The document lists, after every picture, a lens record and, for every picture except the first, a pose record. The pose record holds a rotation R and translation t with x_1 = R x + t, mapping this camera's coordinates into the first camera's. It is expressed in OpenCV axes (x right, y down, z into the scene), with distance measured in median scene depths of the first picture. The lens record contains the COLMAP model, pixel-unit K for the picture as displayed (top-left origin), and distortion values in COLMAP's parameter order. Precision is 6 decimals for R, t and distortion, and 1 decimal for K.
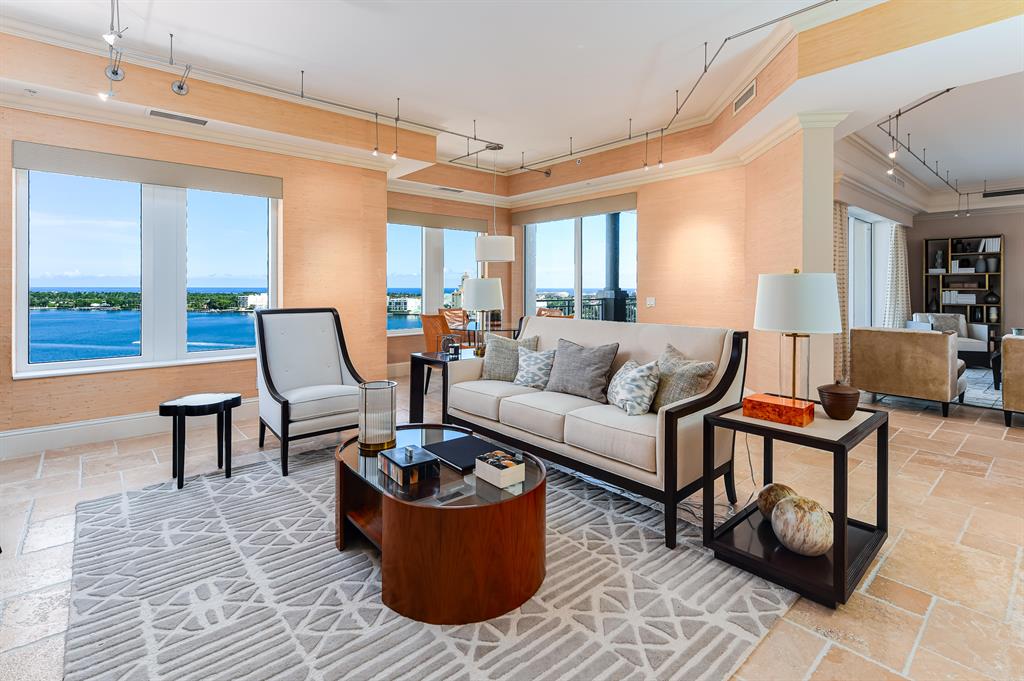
lens RADIAL K [[484.1, 0, 512.0], [0, 484.1, 340.5], [0, 0, 1]] dist [0.001854, 0.000537]
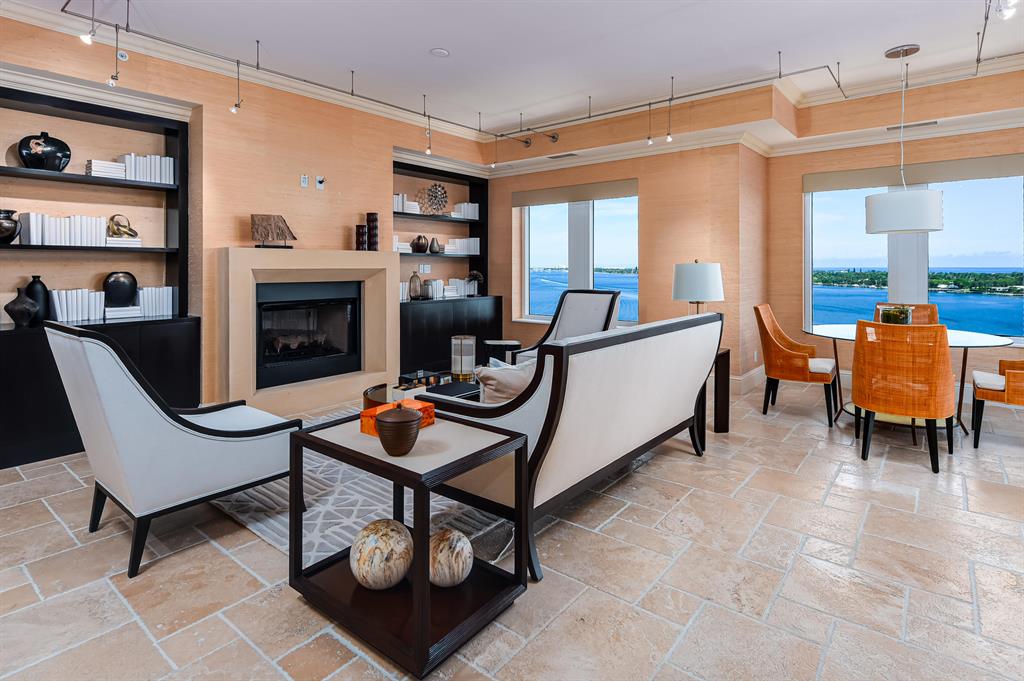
lens RADIAL K [[520.8, 0, 512.0], [0, 520.8, 340.5], [0, 0, 1]] dist [-0.003231, -0.000495]
pose [[0.170812, 0.132207, -0.976394, 1.599115], [-0.104968, 0.987759, 0.115382, -0.135102], [0.979696, 0.082781, 0.182598, 1.094596]]
